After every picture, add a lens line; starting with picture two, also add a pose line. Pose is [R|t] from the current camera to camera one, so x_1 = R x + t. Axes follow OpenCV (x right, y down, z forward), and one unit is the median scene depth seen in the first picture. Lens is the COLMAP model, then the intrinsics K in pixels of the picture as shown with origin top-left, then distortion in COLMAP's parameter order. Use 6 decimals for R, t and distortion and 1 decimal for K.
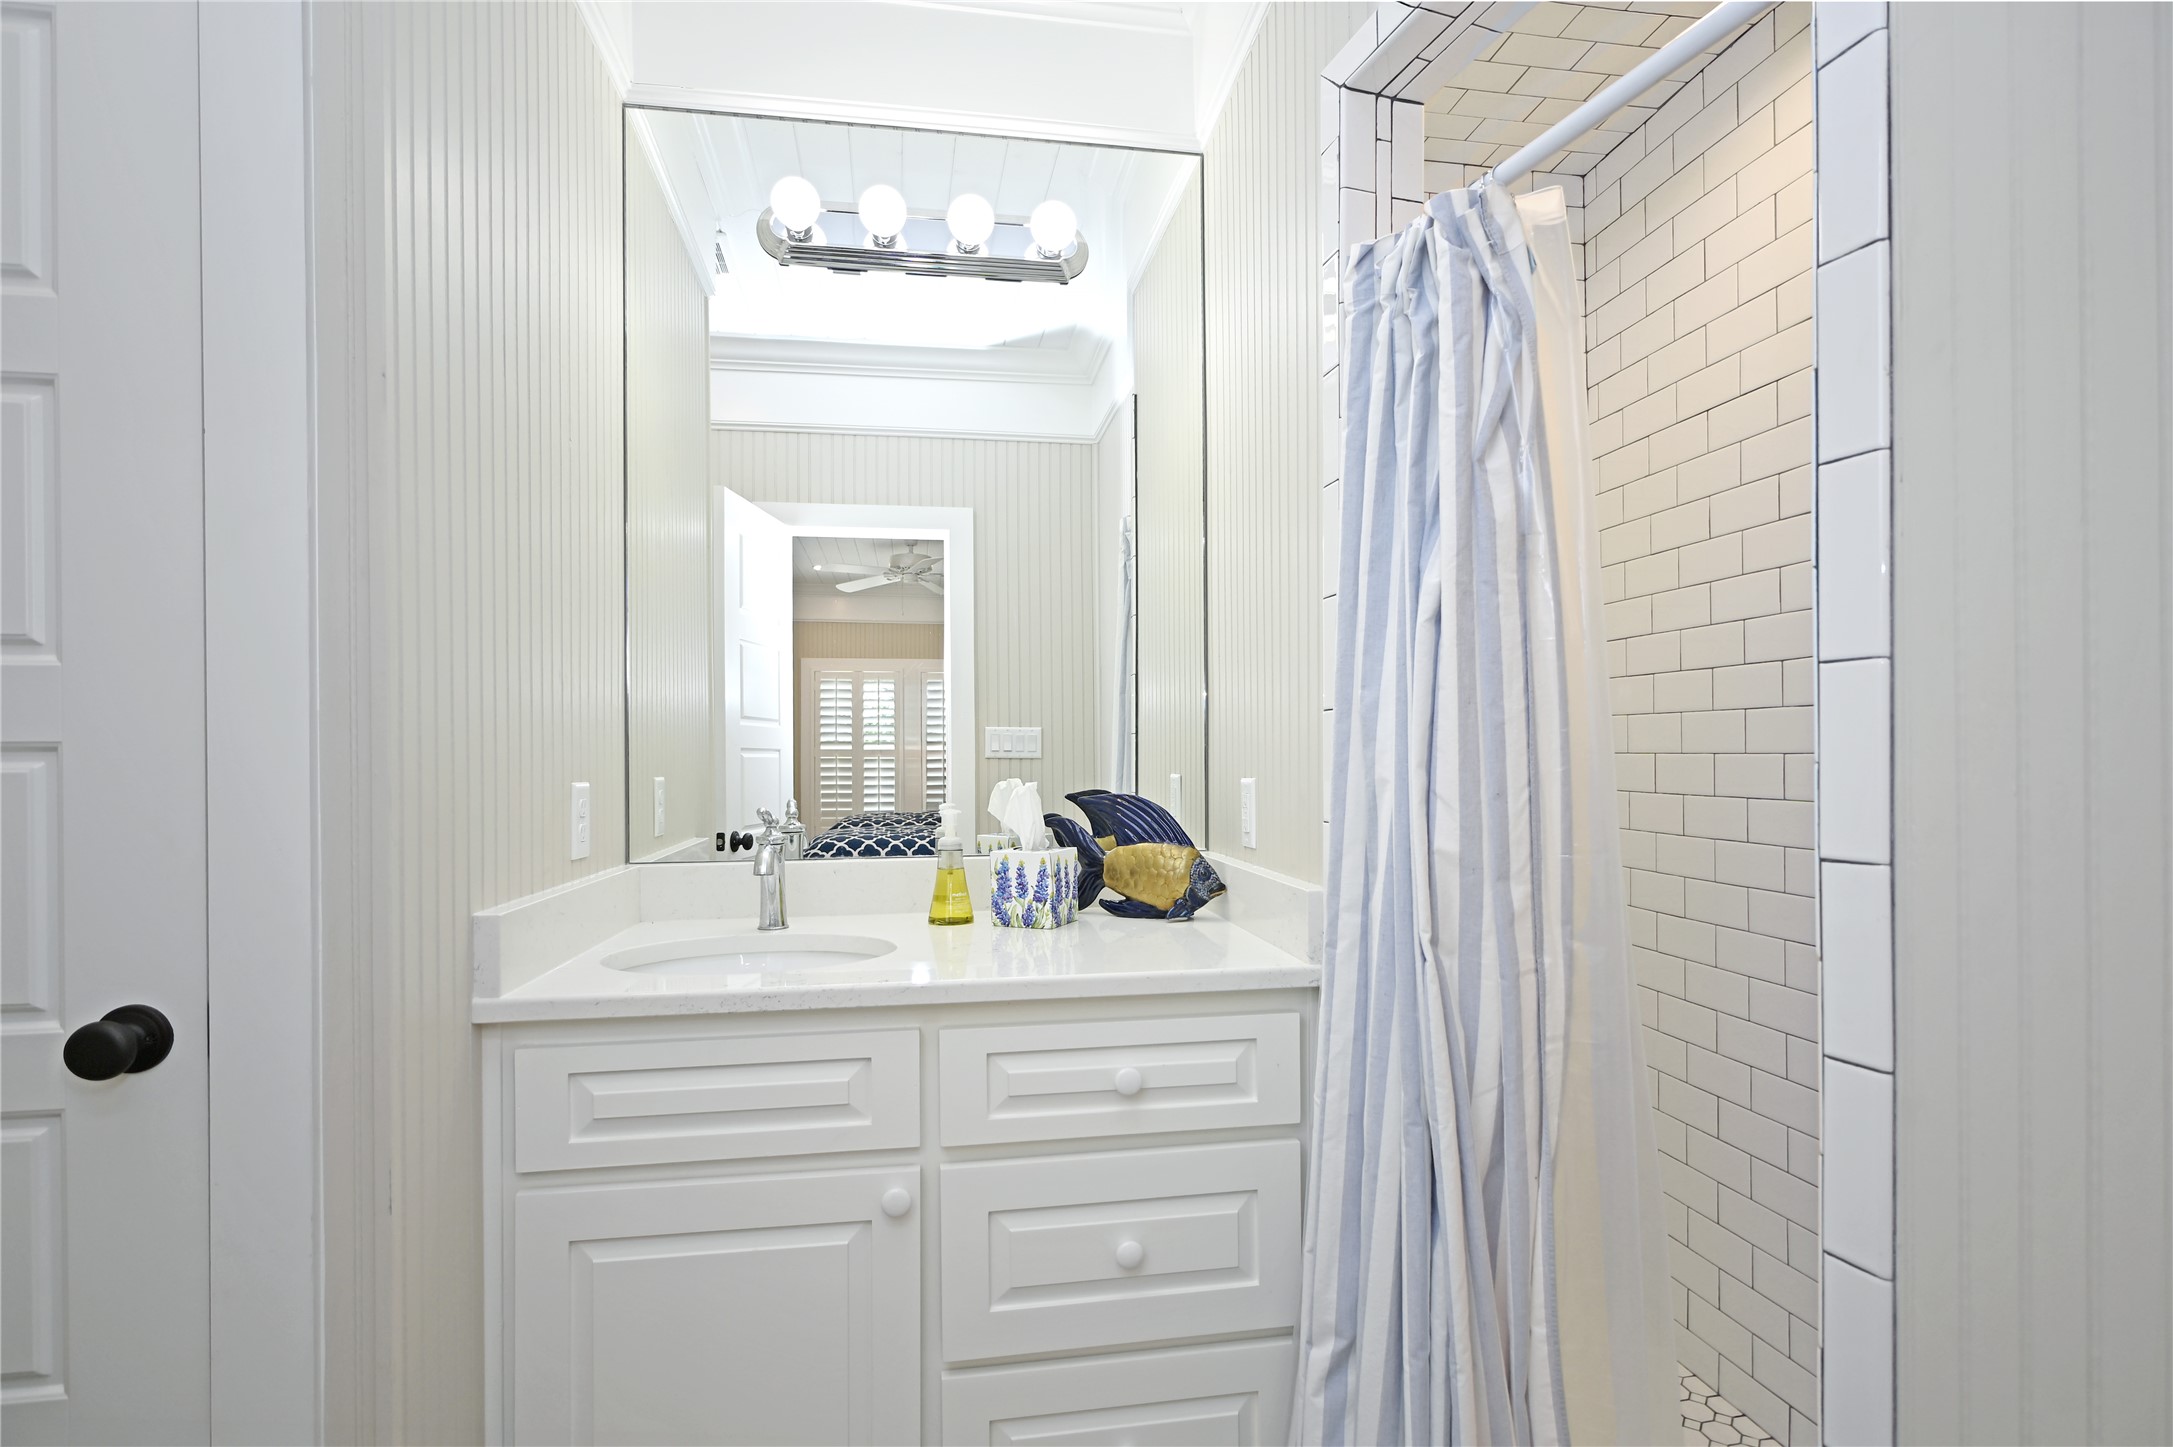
lens RADIAL K [[1097.3, 0, 1090.3], [0, 1097.3, 760.4], [0, 0, 1]] dist [-0.001232, -0.000161]
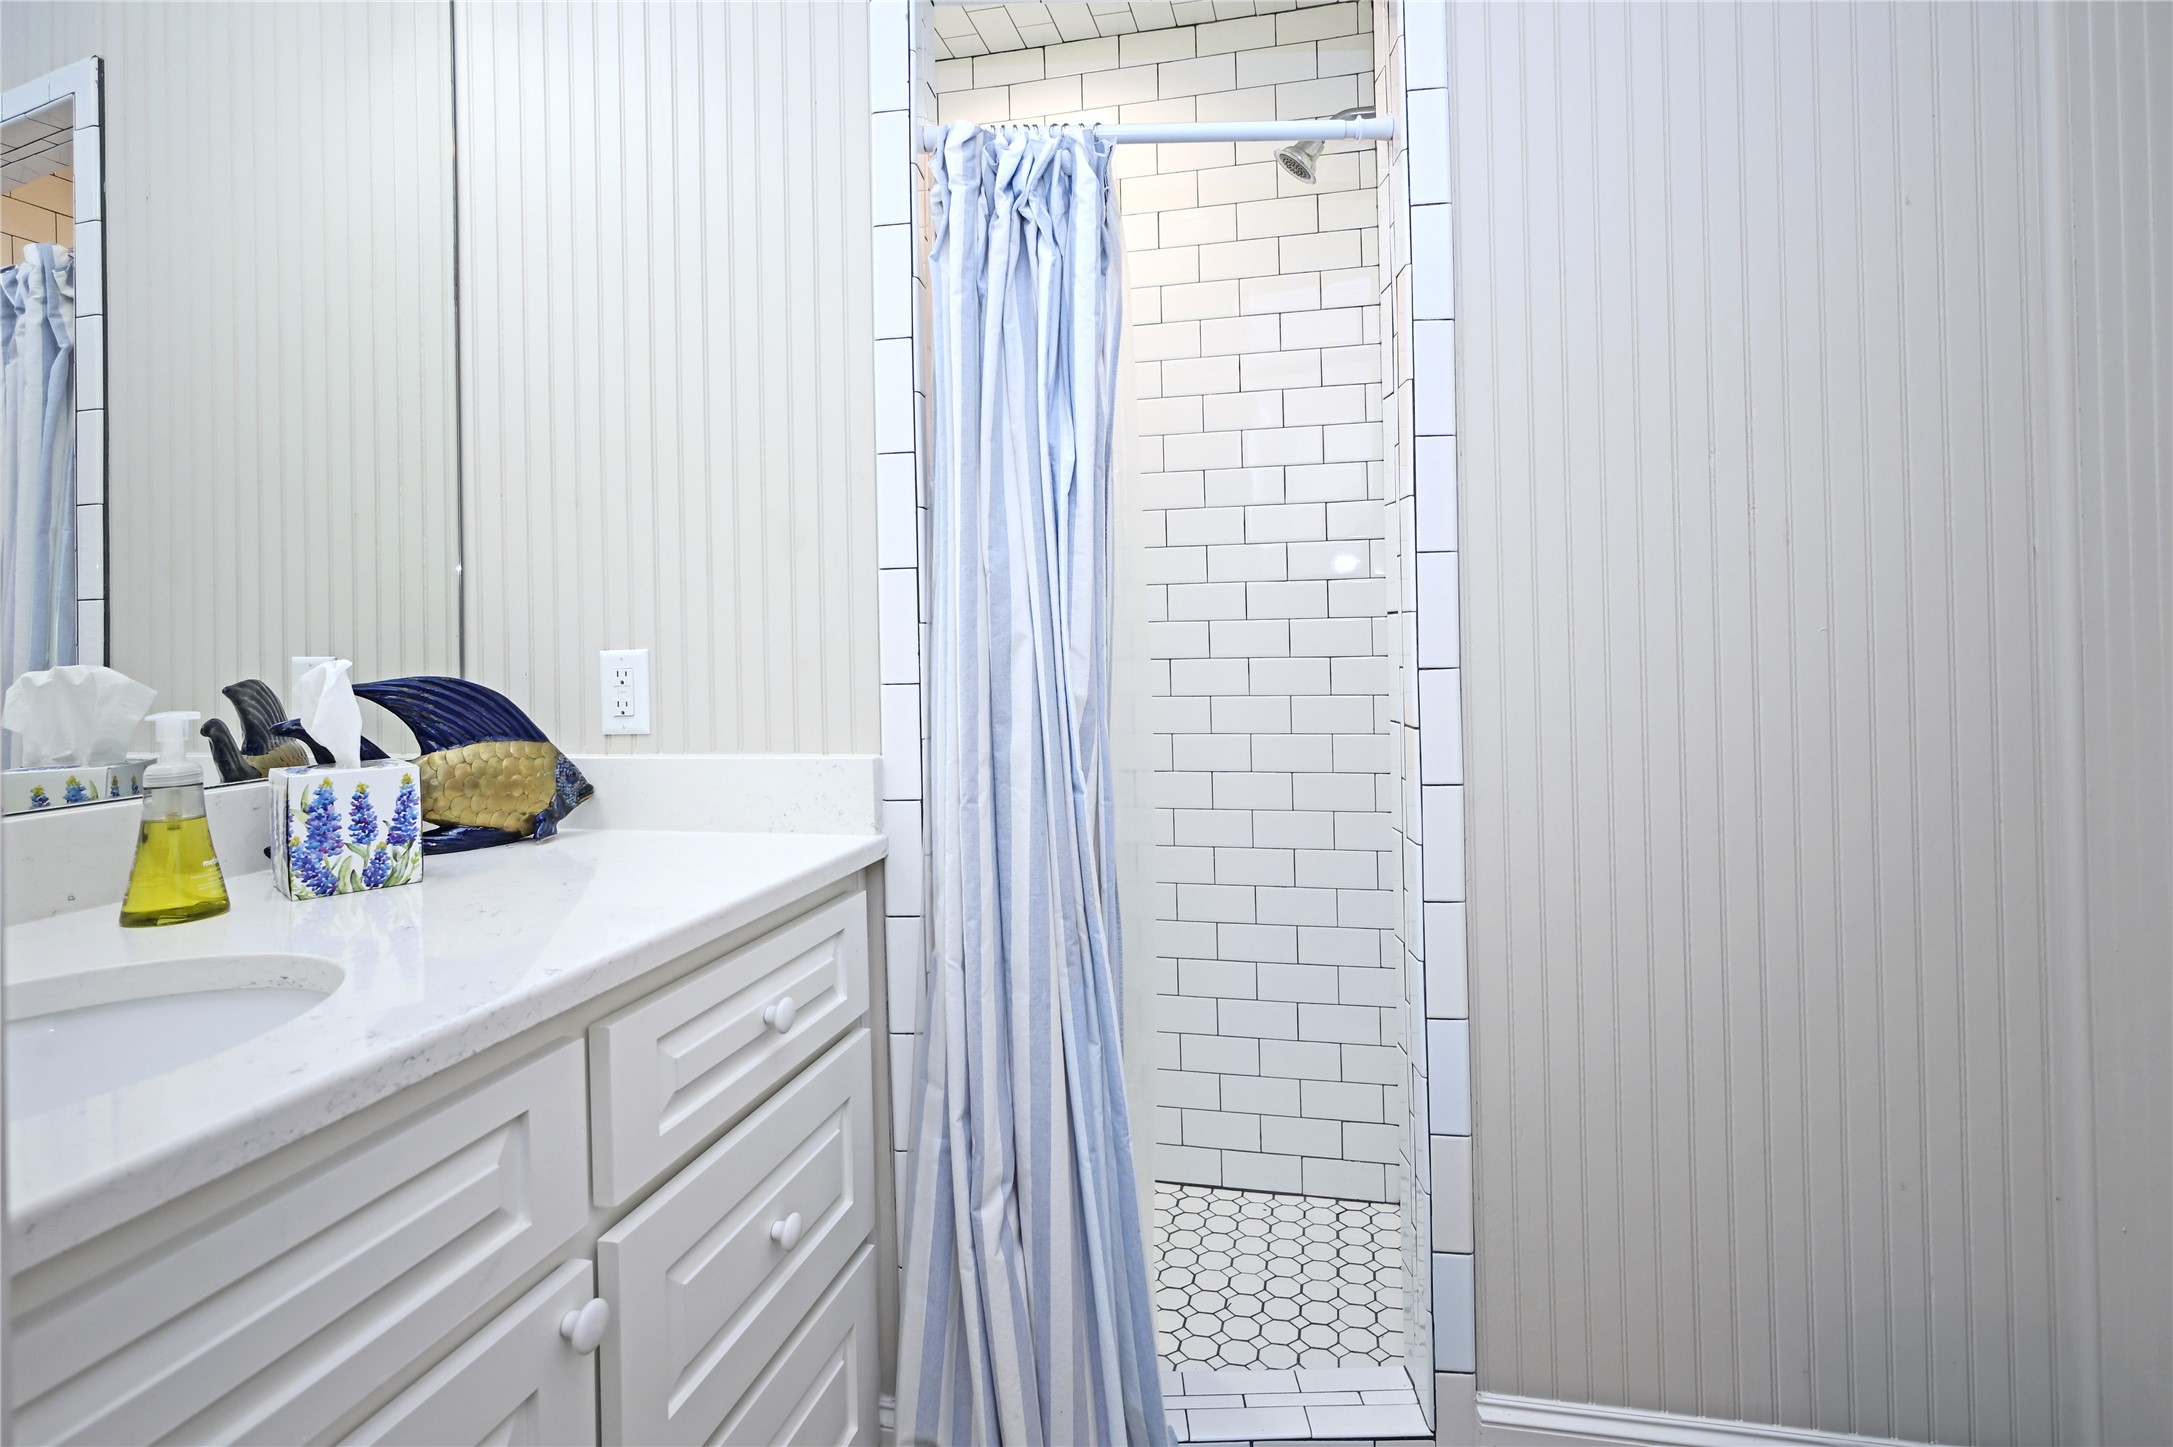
lens RADIAL K [[1082.3, 0, 1087.9], [0, 1082.3, 634.5], [0, 0, 1]] dist [0.001115, 0.000005]
pose [[0.378697, 0.006231, 0.925500, -0.474454], [0.019929, 0.999691, -0.014885, 0.023710], [-0.925306, 0.024081, 0.378455, 0.378542]]
